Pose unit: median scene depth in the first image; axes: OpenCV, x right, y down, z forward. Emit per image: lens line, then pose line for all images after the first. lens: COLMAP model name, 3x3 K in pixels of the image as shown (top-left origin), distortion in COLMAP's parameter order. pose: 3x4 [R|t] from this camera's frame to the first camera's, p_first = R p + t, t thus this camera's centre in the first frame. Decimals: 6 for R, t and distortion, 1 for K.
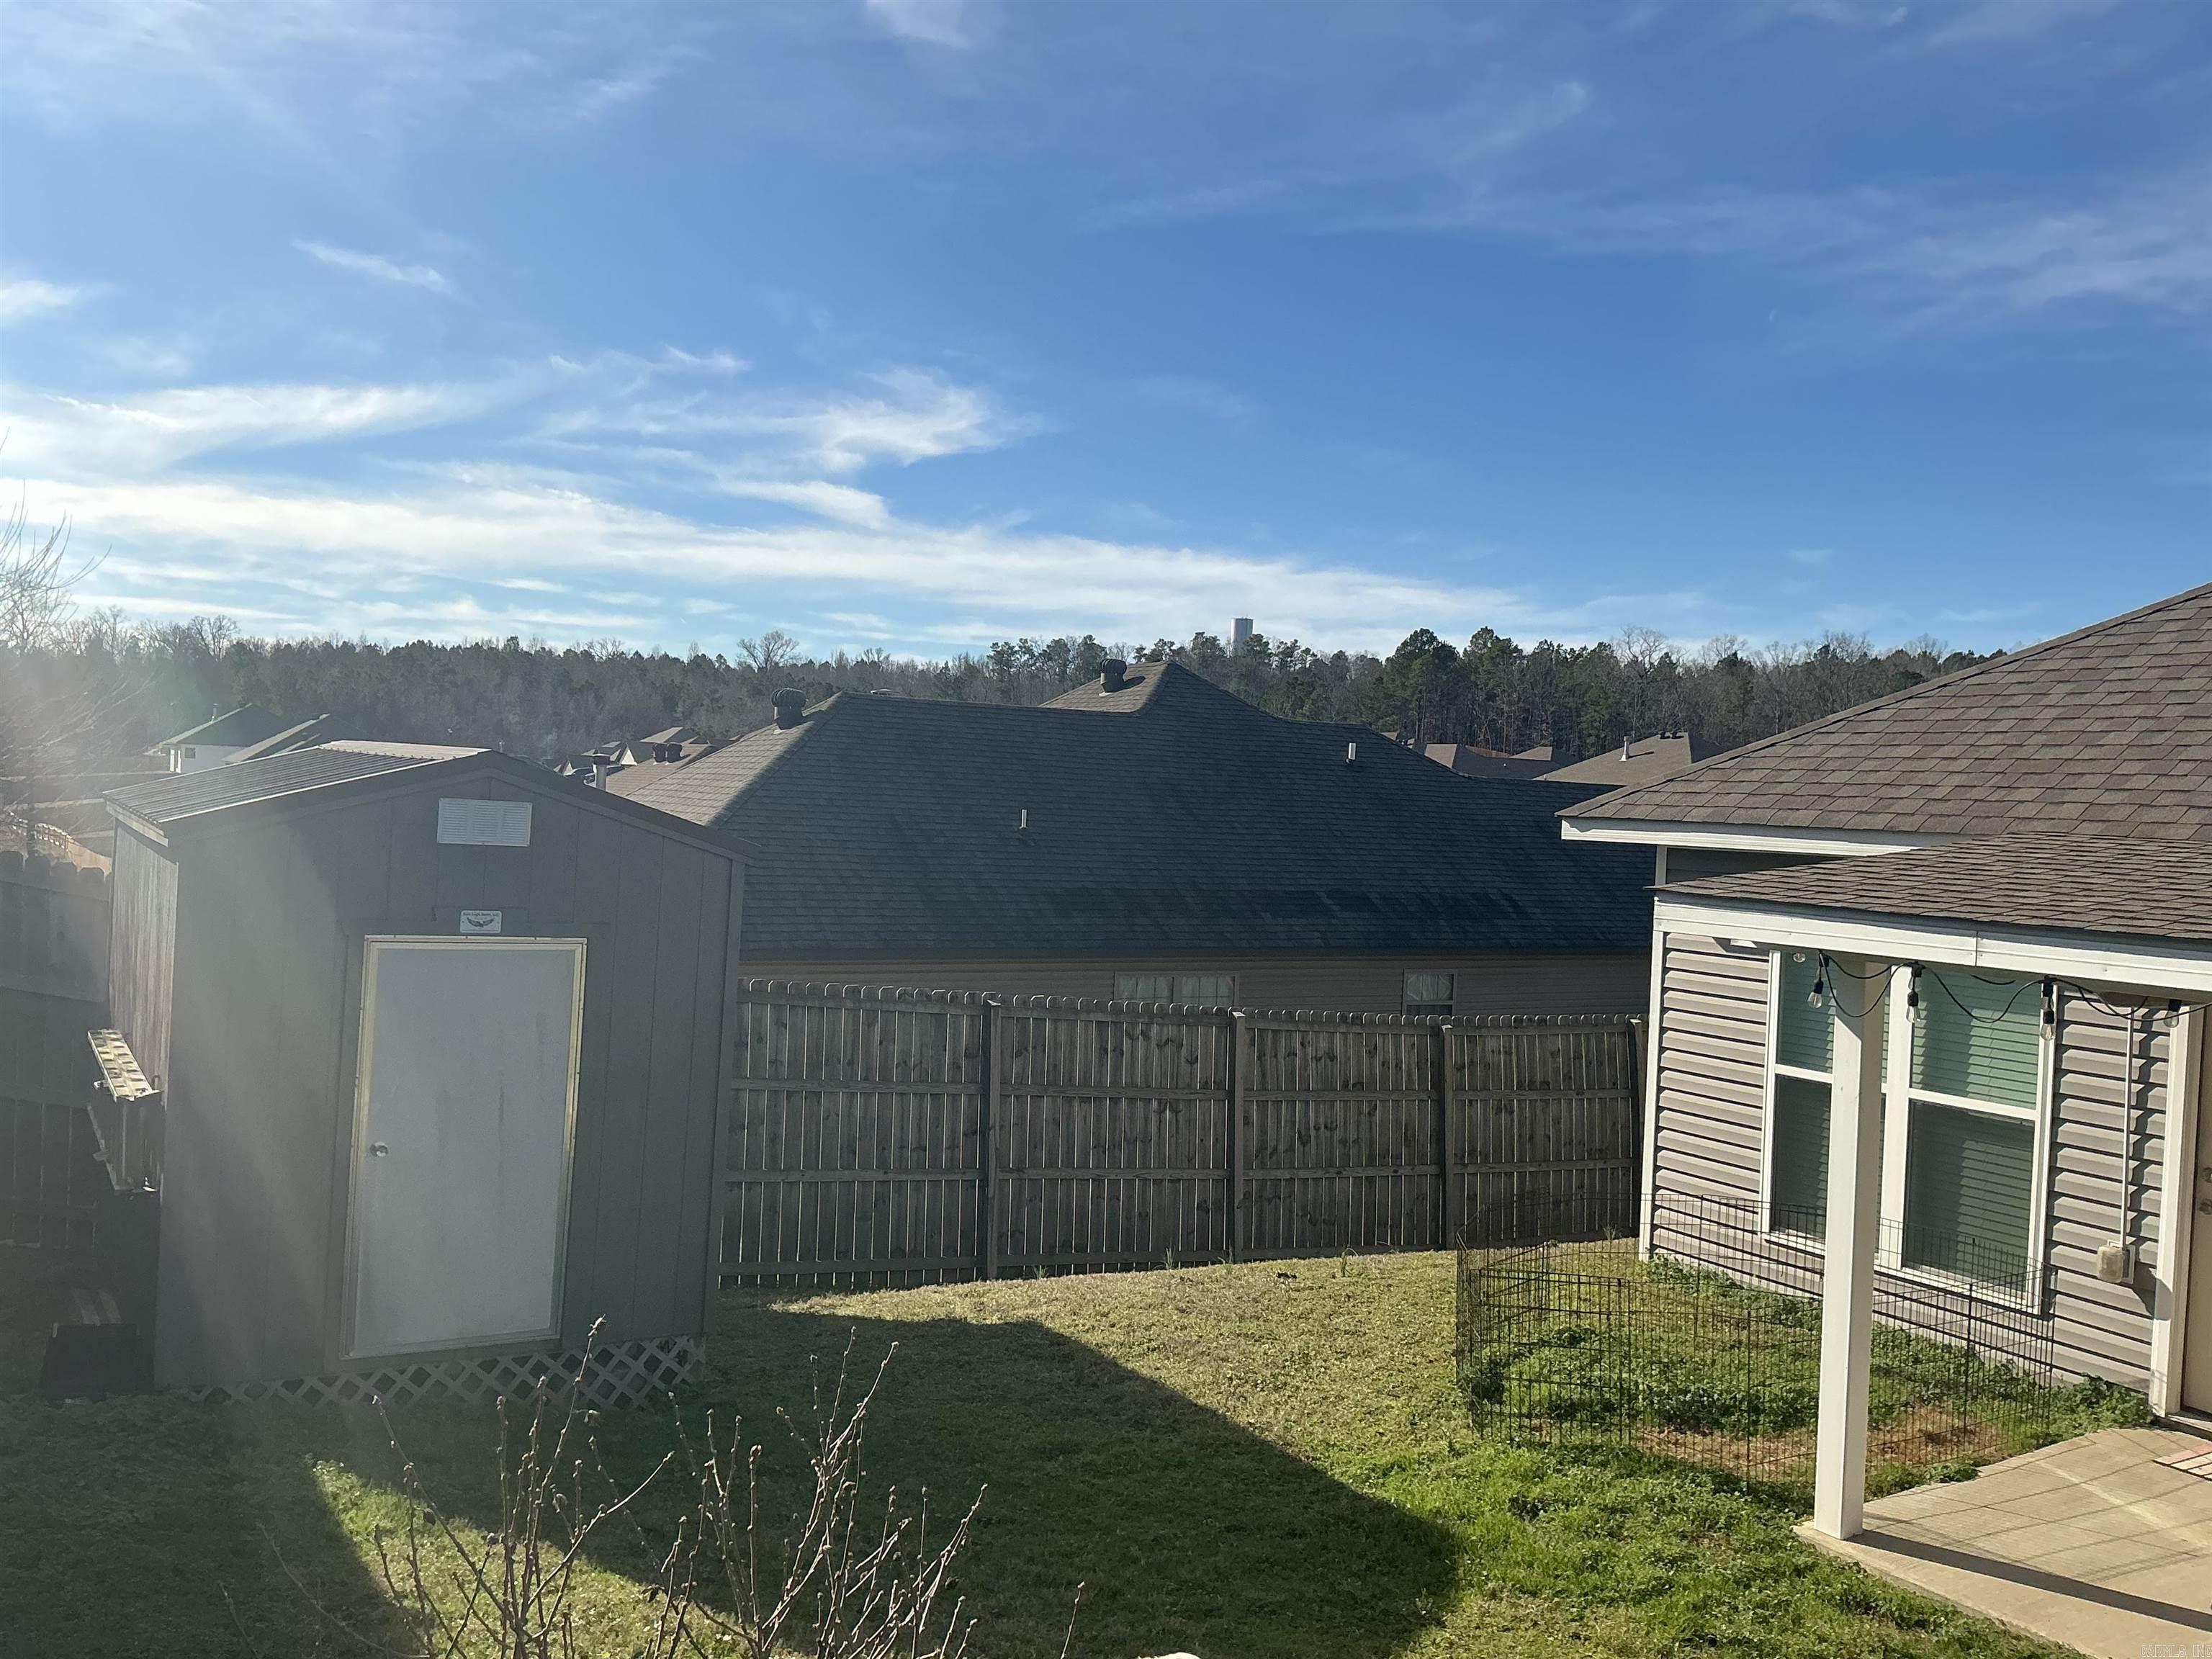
lens RADIAL K [[1843.4, 0, 1054.9], [0, 1843.4, 822.2], [0, 0, 1]] dist [0.132125, -0.237241]
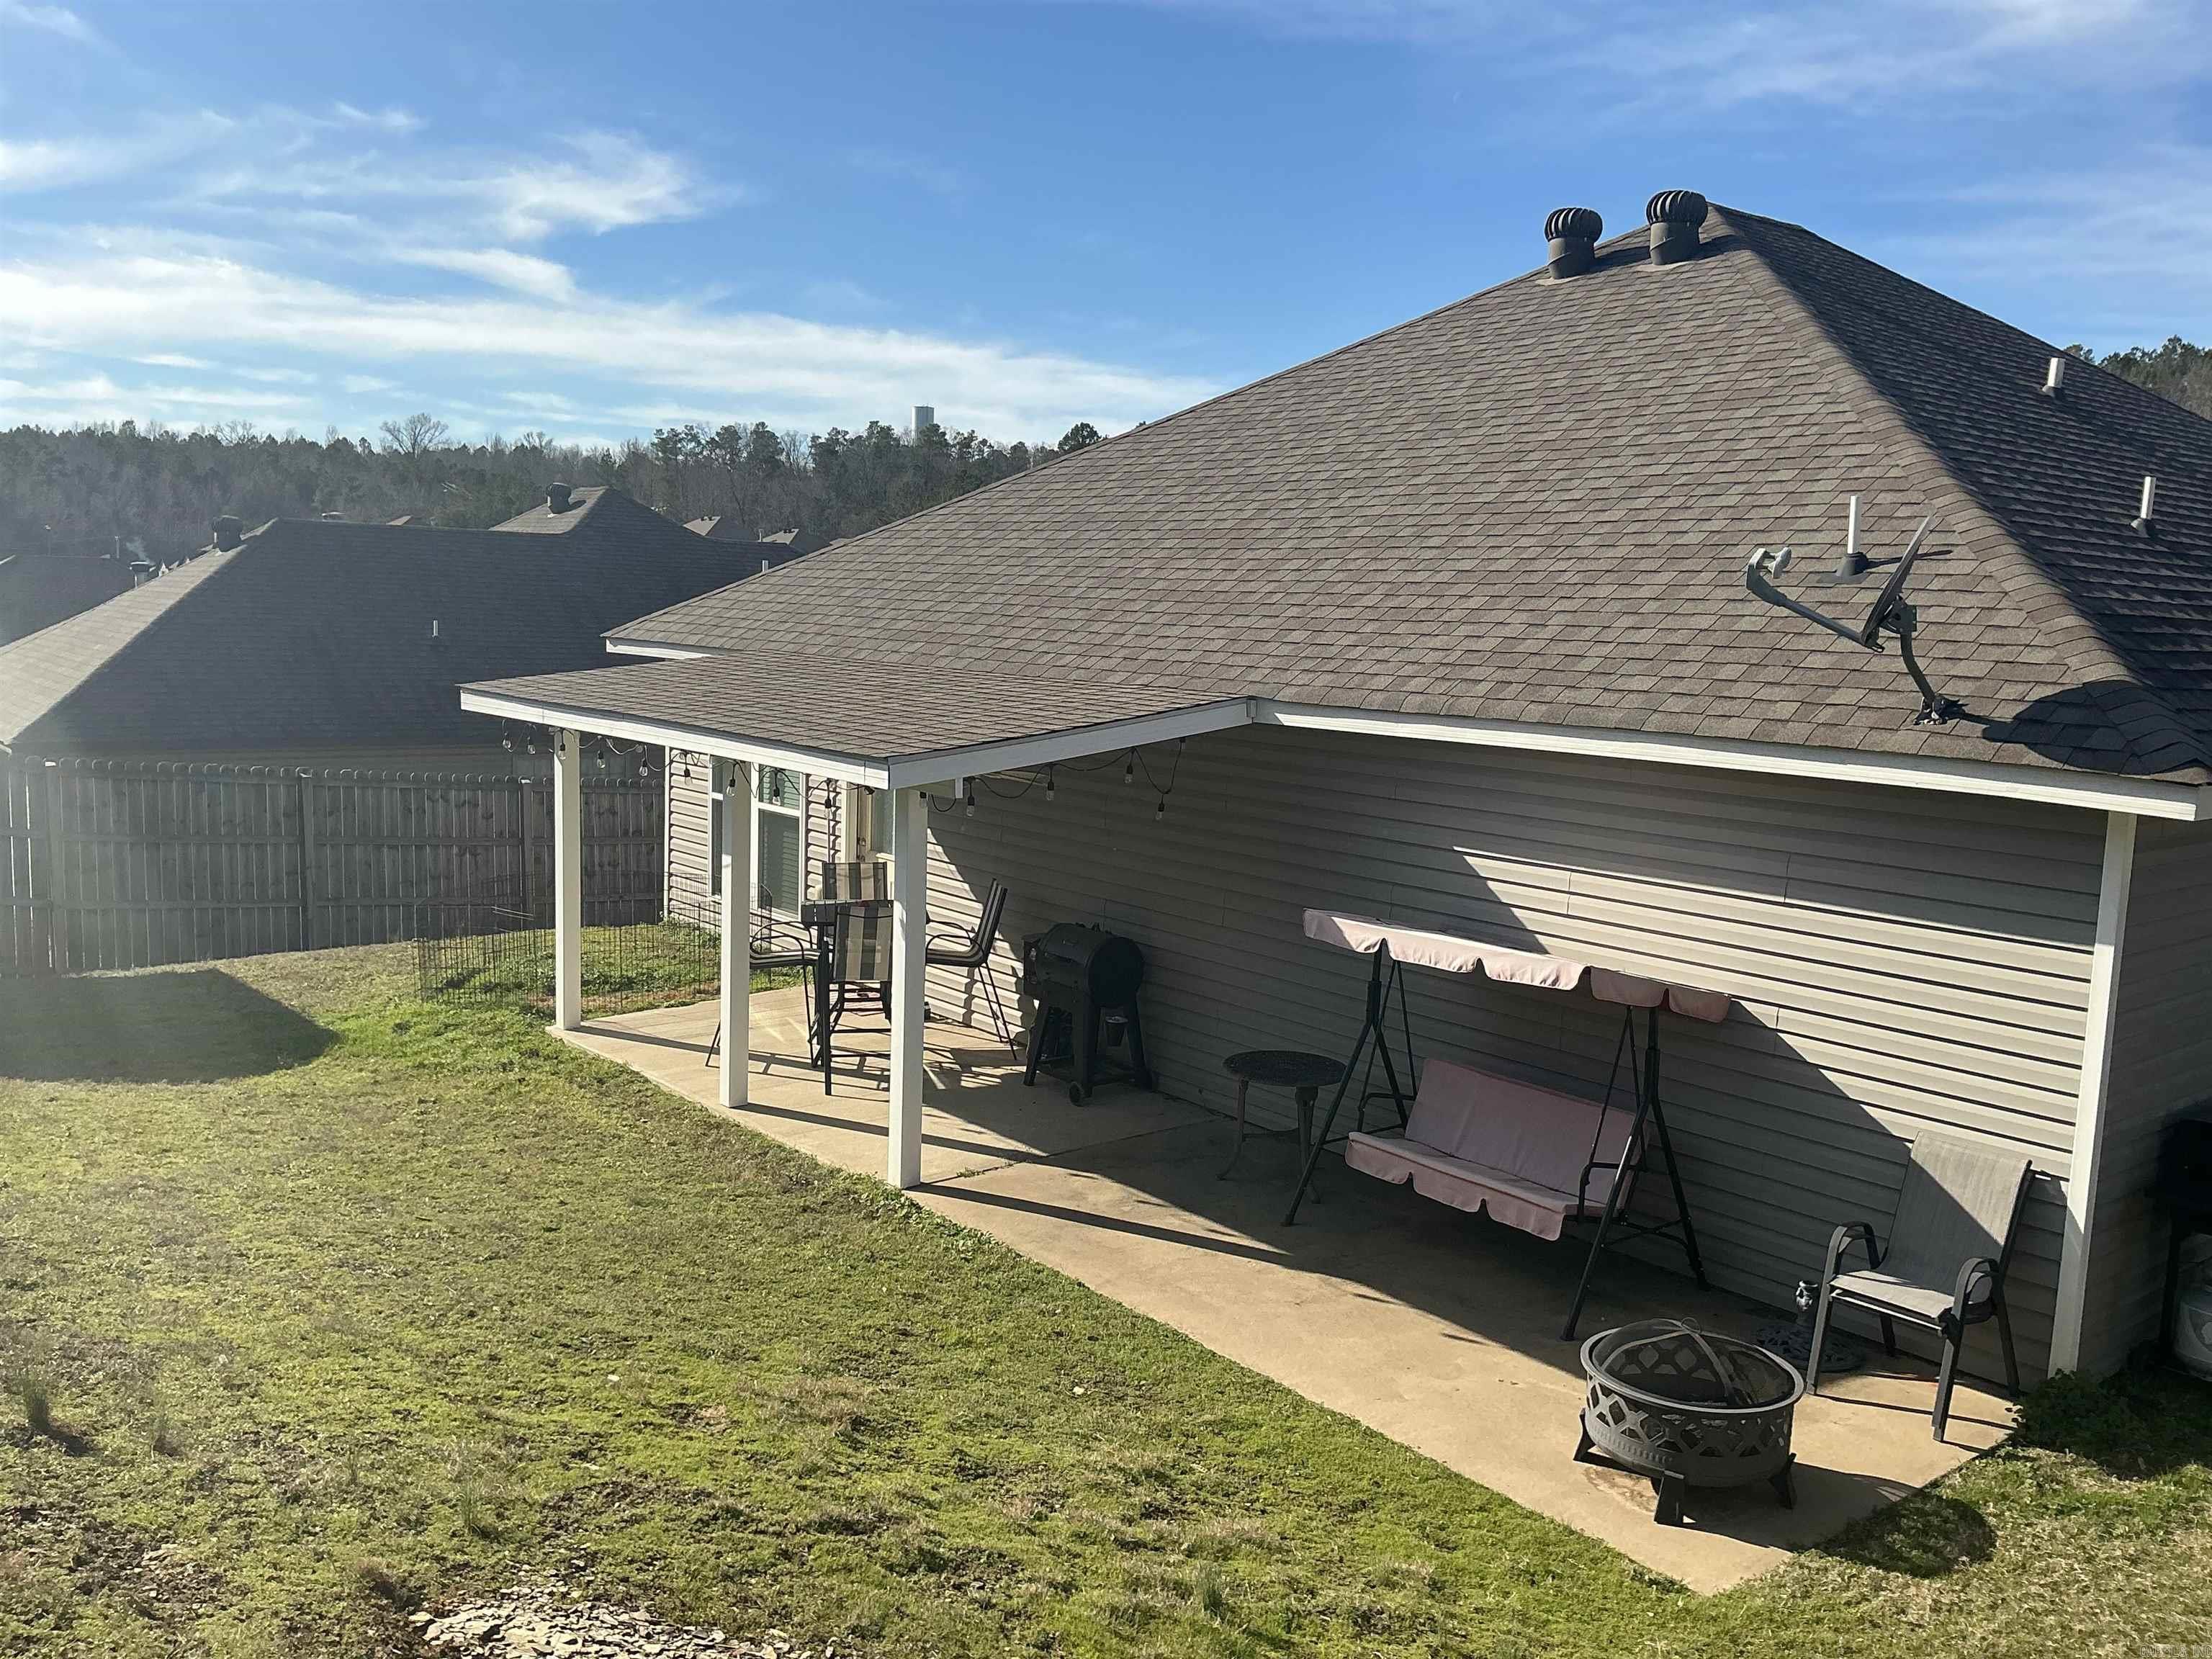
lens RADIAL K [[1880.1, 0, 1143.2], [0, 1880.1, 795.5], [0, 0, 1]] dist [0.095319, -0.180925]
pose [[0.986739, -0.018270, 0.161281, 0.061660], [0.001679, 0.994741, 0.102412, -0.004904], [-0.162304, -0.100783, 0.981581, -0.080355]]
